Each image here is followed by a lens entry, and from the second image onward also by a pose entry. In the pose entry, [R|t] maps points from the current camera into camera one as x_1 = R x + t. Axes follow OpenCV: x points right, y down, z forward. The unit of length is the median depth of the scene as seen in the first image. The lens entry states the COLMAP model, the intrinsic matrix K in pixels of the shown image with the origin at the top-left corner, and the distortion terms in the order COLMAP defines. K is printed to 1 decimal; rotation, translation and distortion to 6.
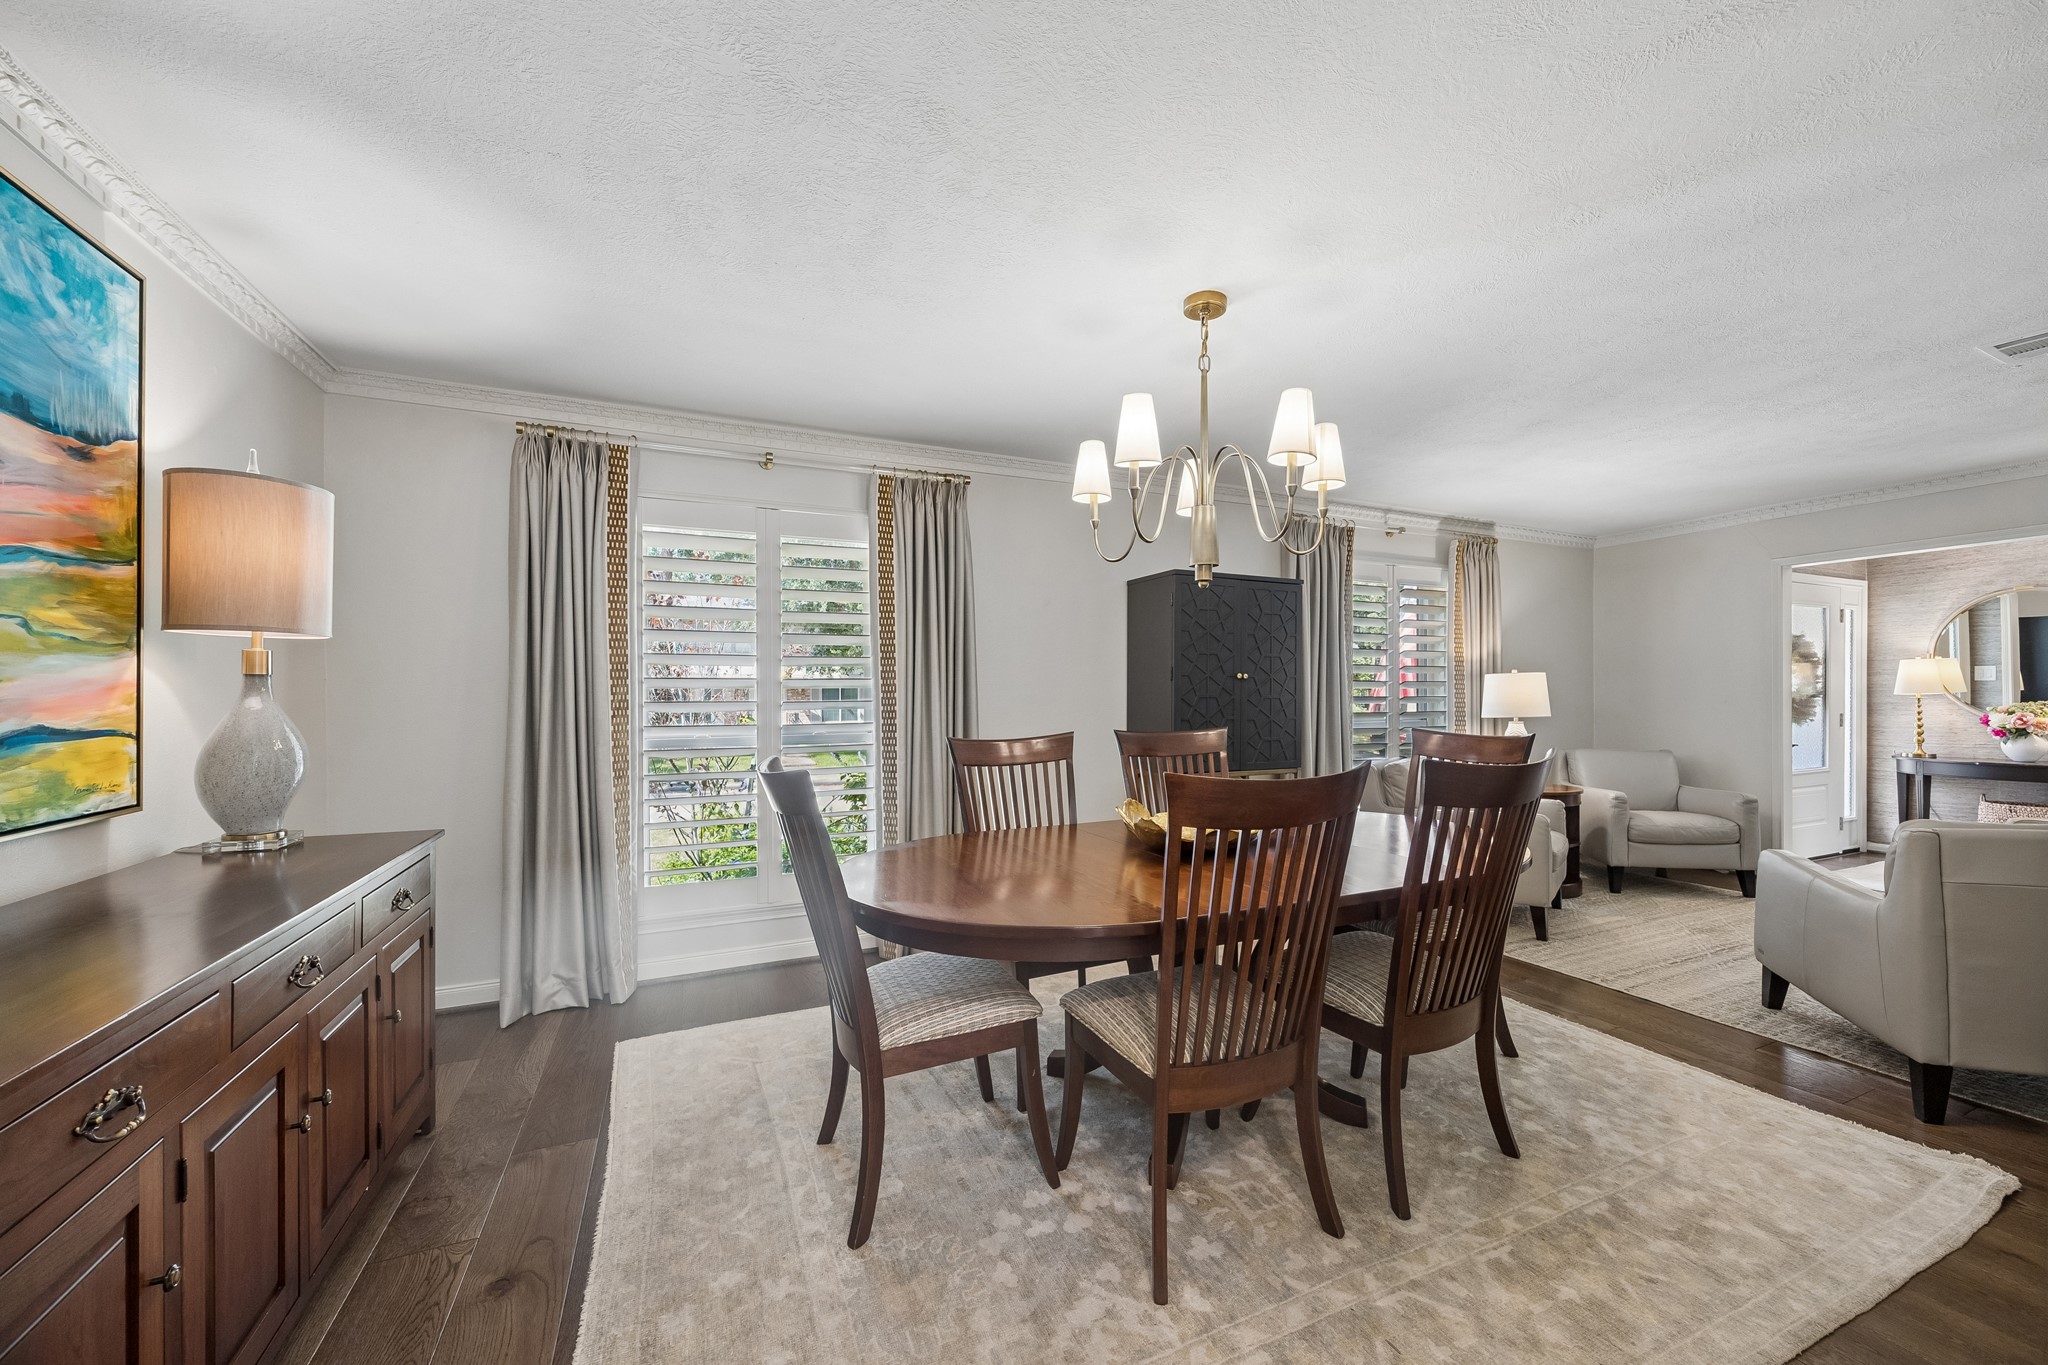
lens RADIAL K [[784.7, 0, 1044.2], [0, 784.7, 700.1], [0, 0, 1]] dist [-0.000858, -0.000126]
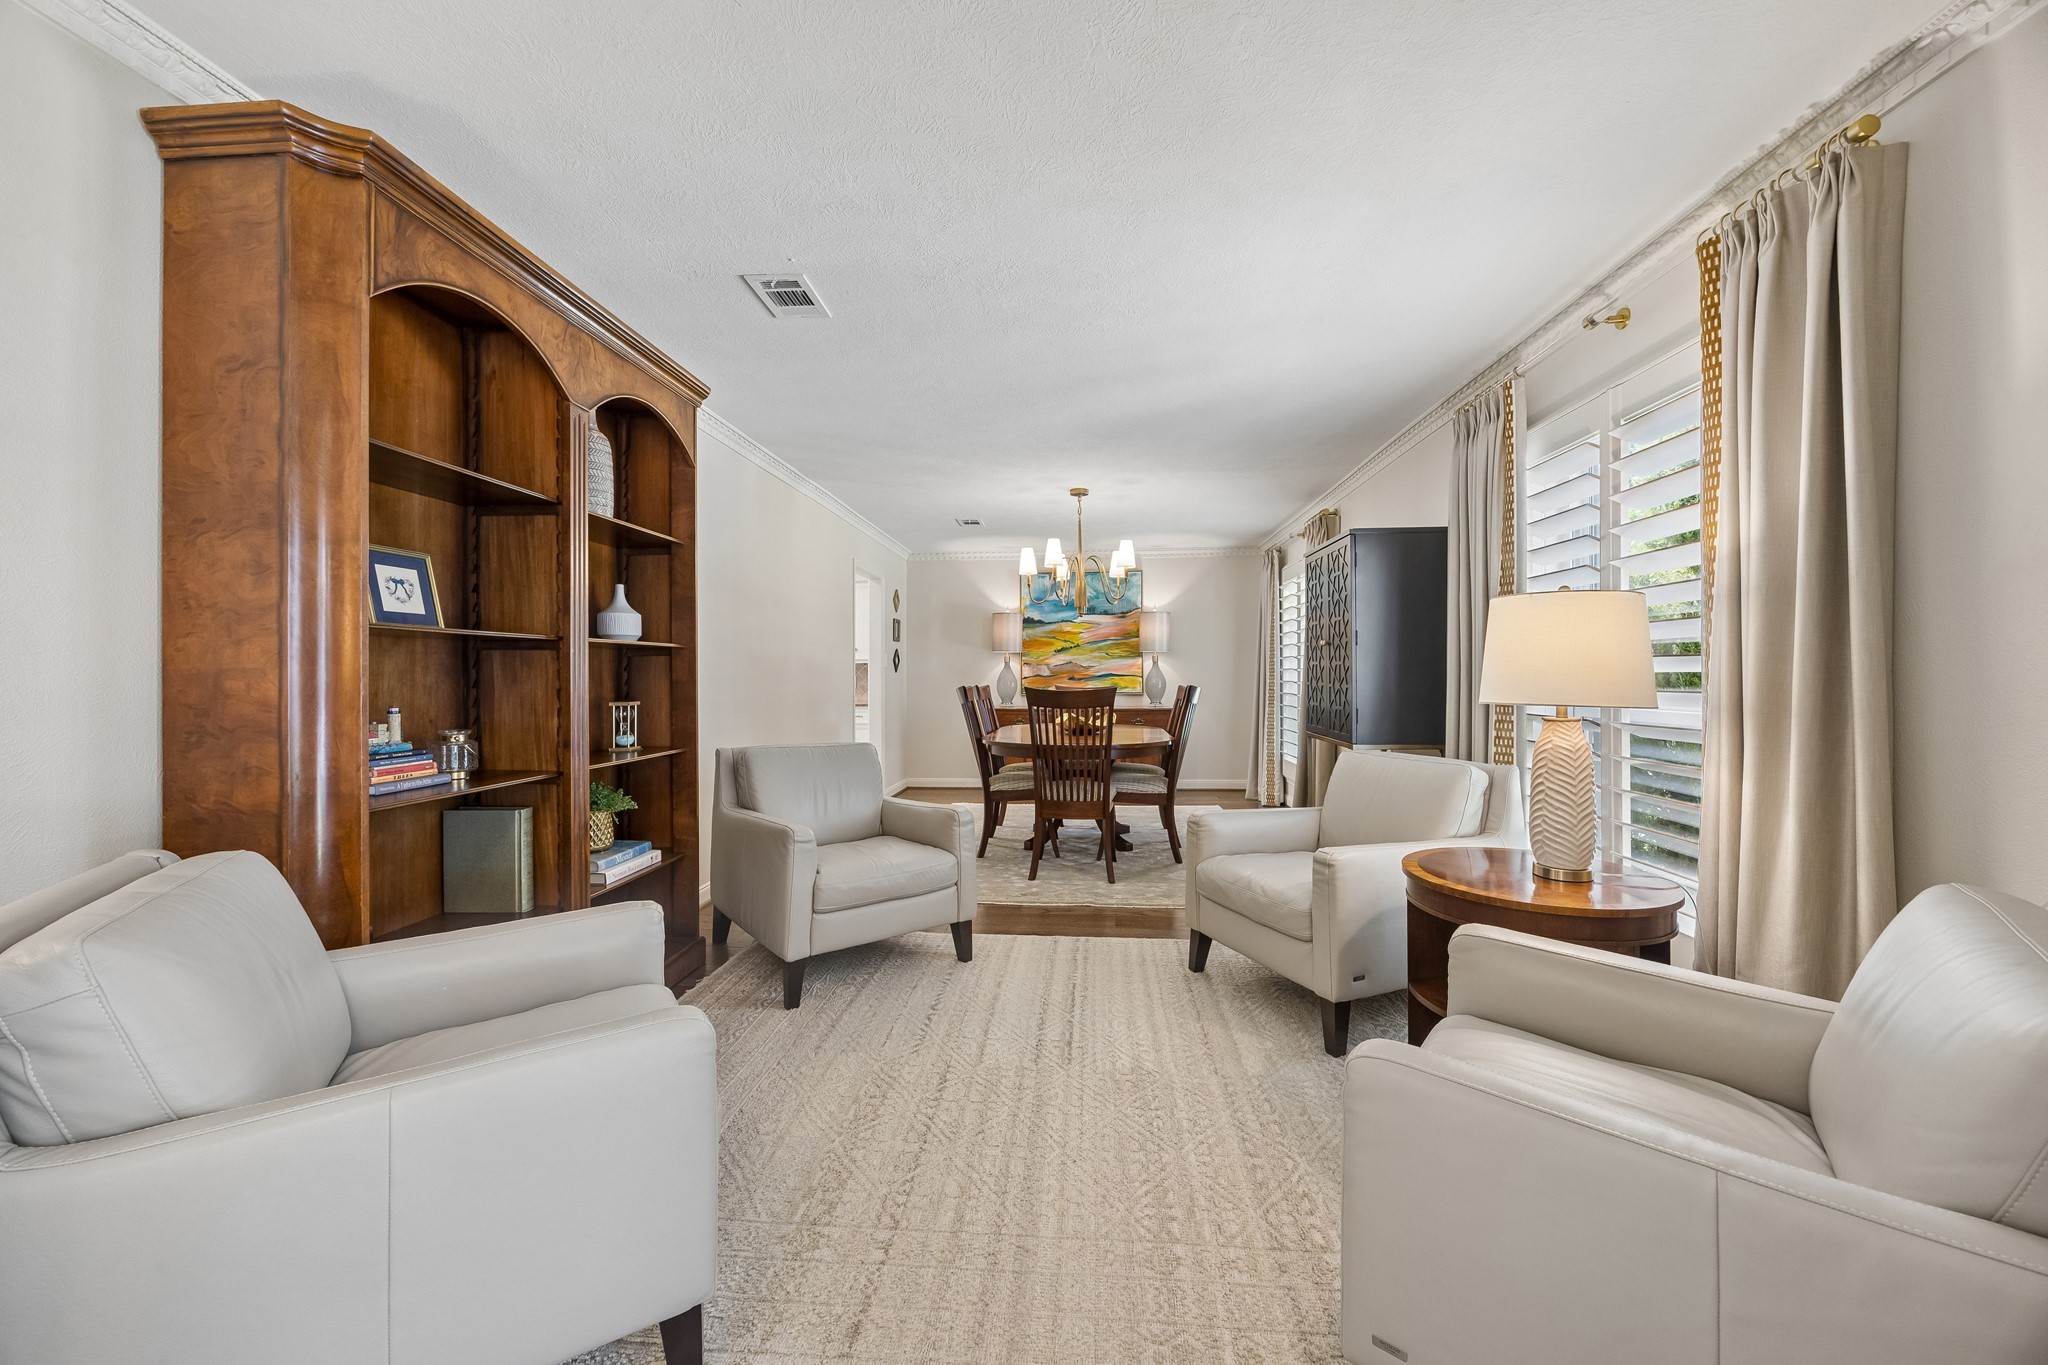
lens RADIAL K [[787.5, 0, 1030.6], [0, 787.5, 662.8], [0, 0, 1]] dist [-0.002168, -0.000003]
pose [[-0.488902, -0.007078, -0.872310, 1.101302], [0.000982, 0.999962, -0.008664, 0.002722], [0.872338, -0.005092, -0.488876, 0.971715]]
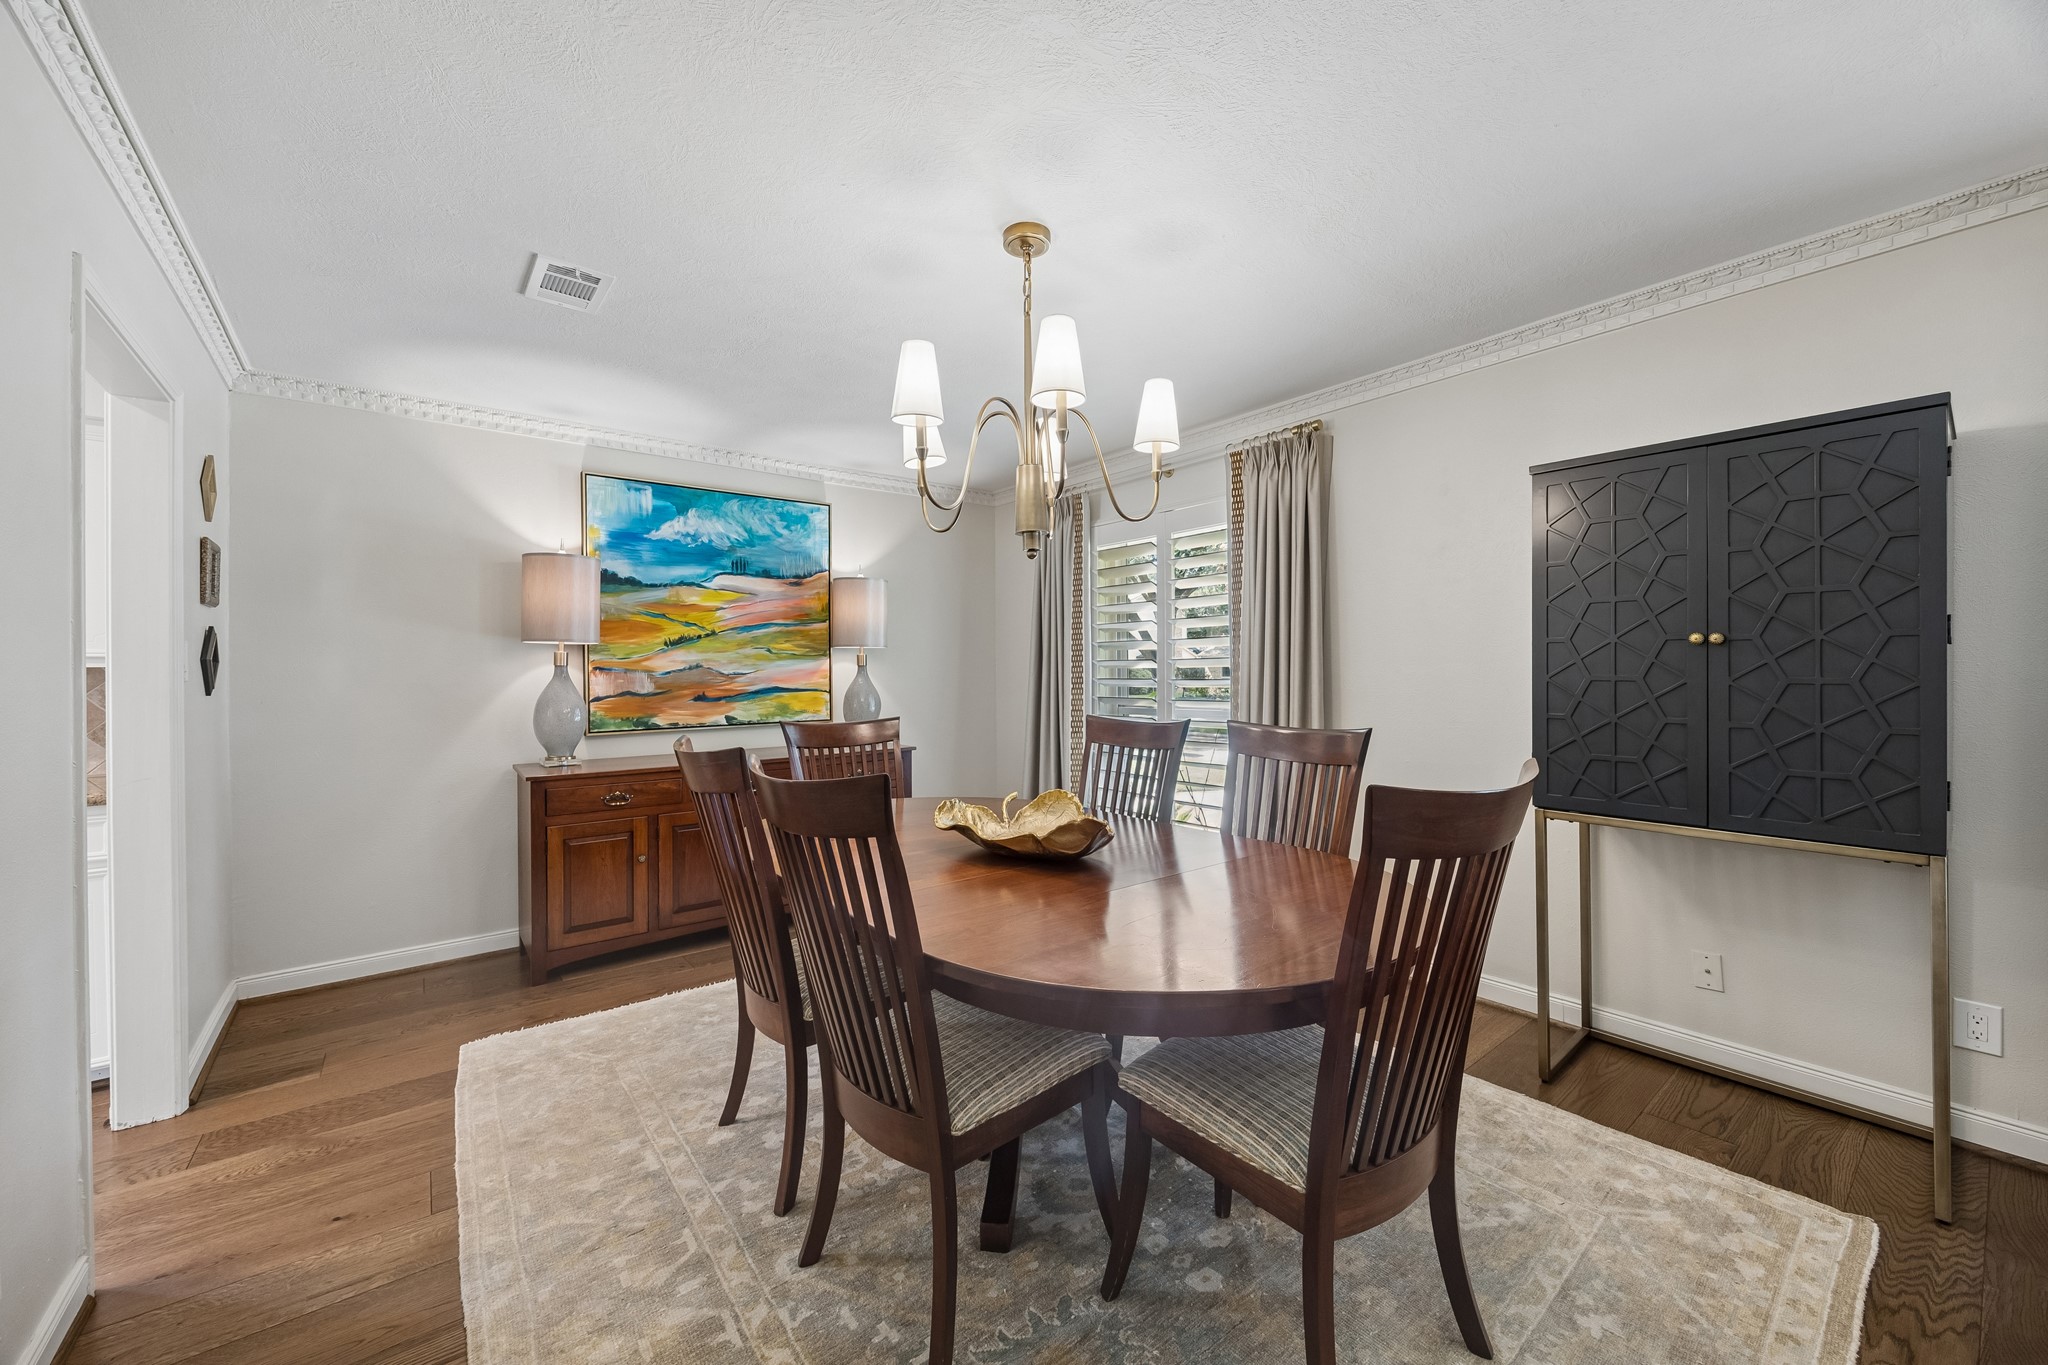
lens RADIAL K [[788.0, 0, 1029.6], [0, 788.0, 671.1], [0, 0, 1]] dist [-0.000562, 0.000018]
pose [[0.235333, 0.002609, -0.971911, 0.519708], [-0.000494, 0.999997, 0.002565, -0.009349], [0.971915, -0.000123, 0.235334, 0.386409]]
